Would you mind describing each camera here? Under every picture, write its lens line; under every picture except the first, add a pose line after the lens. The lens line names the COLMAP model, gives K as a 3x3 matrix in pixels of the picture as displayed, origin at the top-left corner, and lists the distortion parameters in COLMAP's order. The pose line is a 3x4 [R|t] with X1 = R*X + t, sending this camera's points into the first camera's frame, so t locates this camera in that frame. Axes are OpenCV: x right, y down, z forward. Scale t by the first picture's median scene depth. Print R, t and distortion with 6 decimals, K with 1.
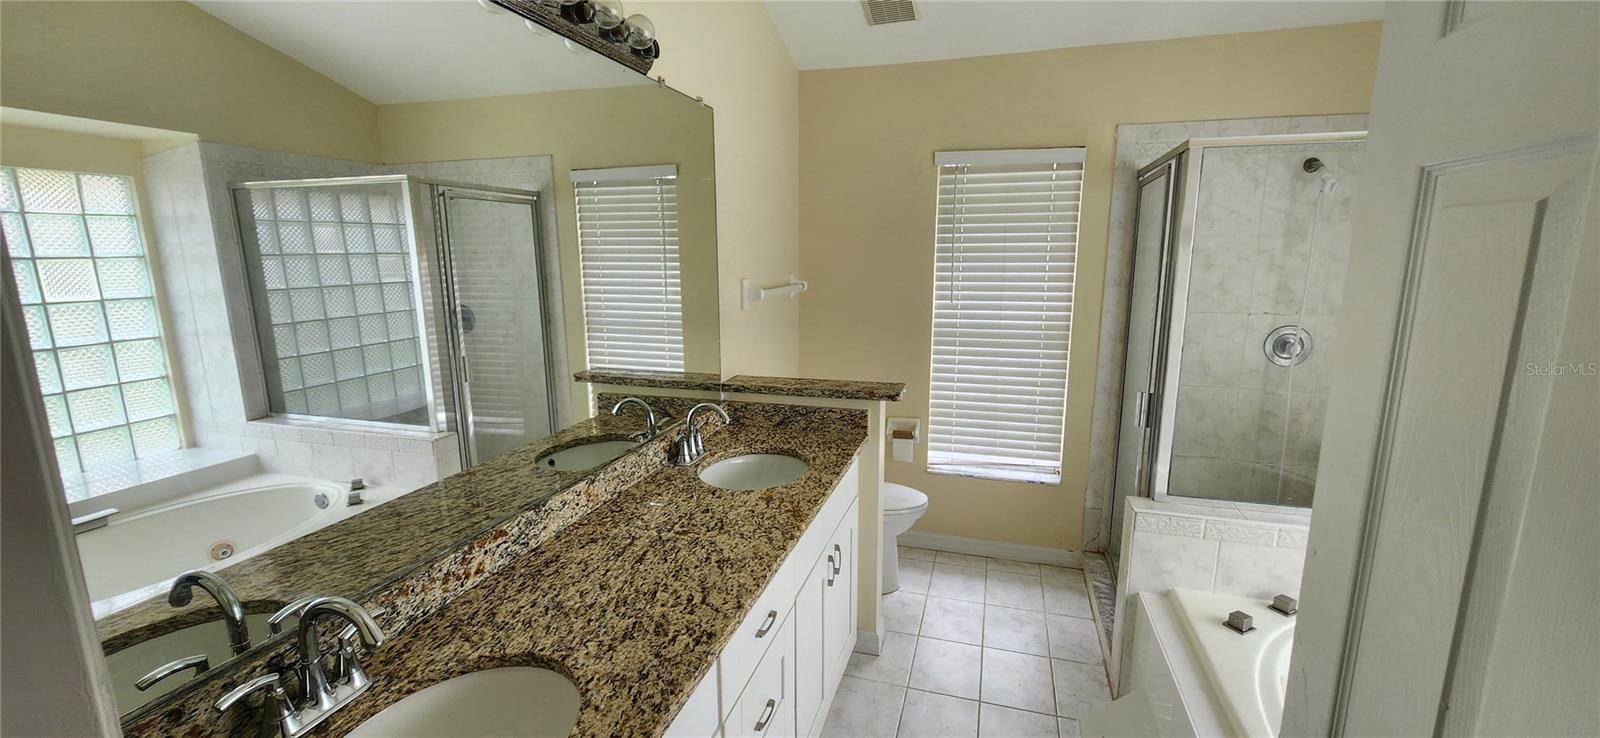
lens RADIAL K [[657.3, 0, 803.7], [0, 657.3, 371.9], [0, 0, 1]] dist [0.001039, 0.000166]
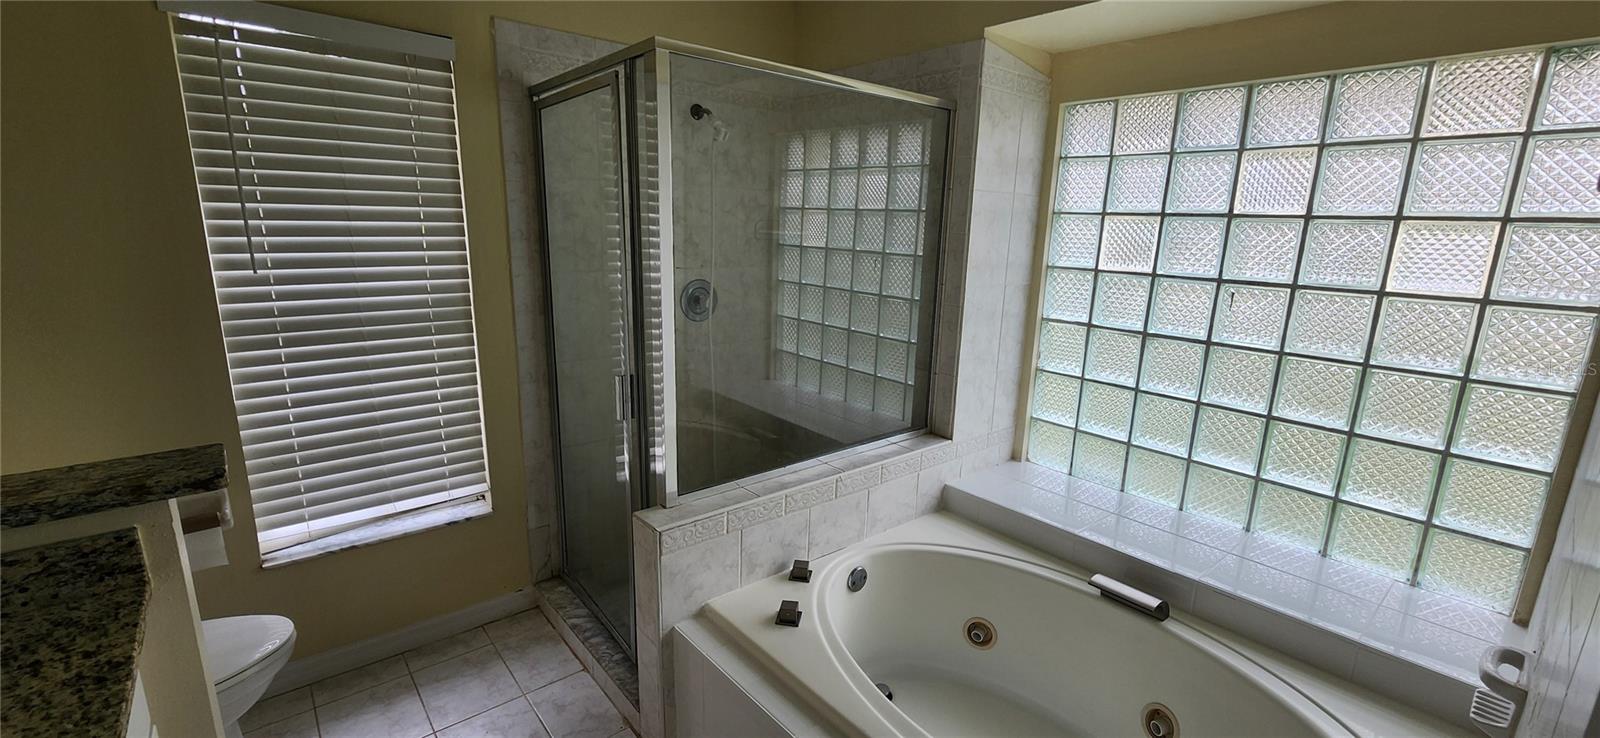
lens RADIAL K [[657.3, 0, 803.7], [0, 657.3, 371.9], [0, 0, 1]] dist [0.001039, 0.000166]
pose [[0.540171, -0.171815, 0.823829, -0.003293], [0.129727, 0.984236, 0.120209, -0.032573], [-0.831496, 0.041939, 0.553945, 0.336555]]
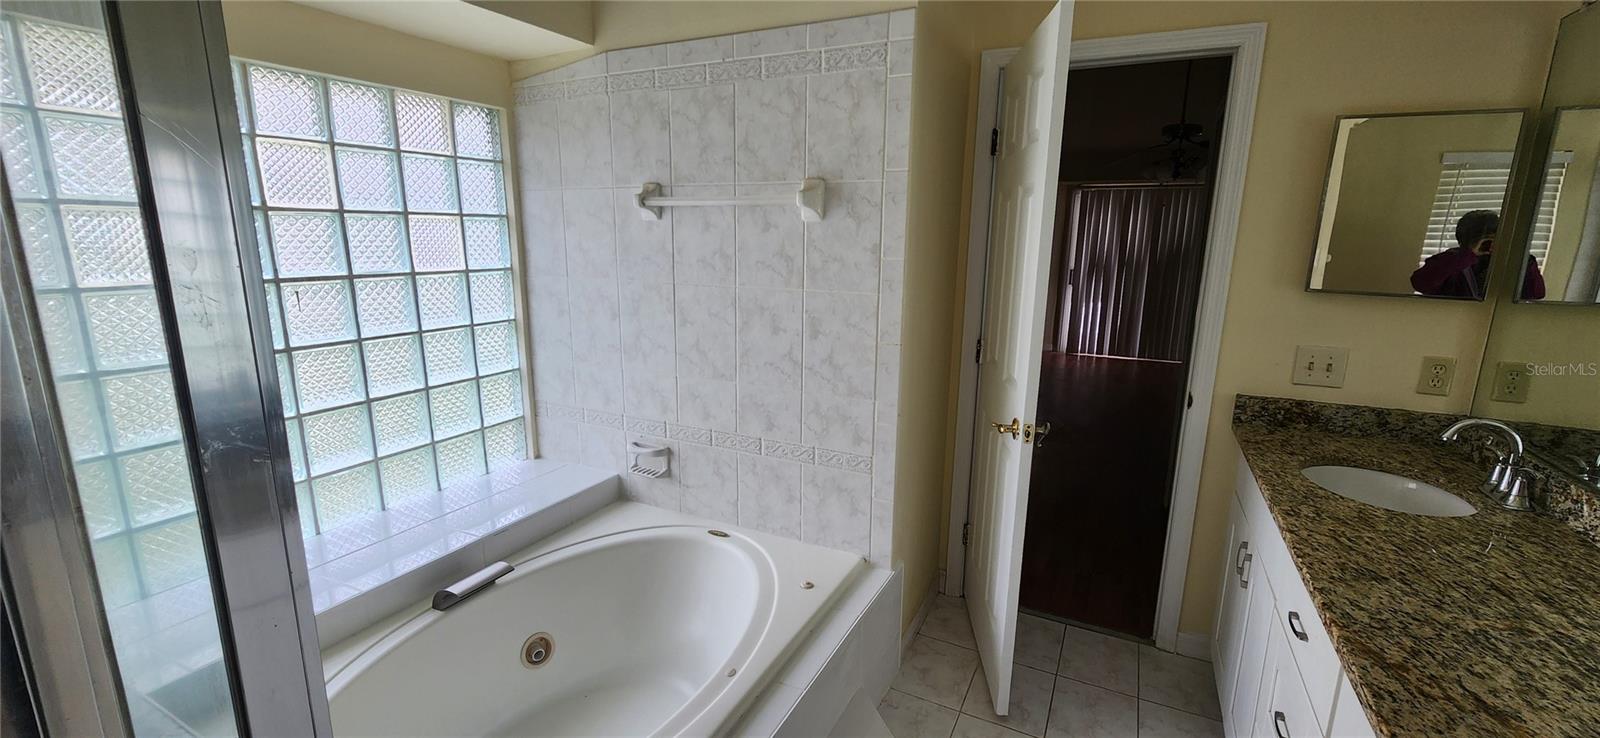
lens RADIAL K [[657.3, 0, 803.7], [0, 657.3, 371.9], [0, 0, 1]] dist [0.001039, 0.000166]
pose [[-0.984401, -0.049156, 0.168930, 0.241920], [0.019831, 0.923055, 0.384156, -0.149377], [-0.174815, 0.381514, -0.907682, 0.925155]]
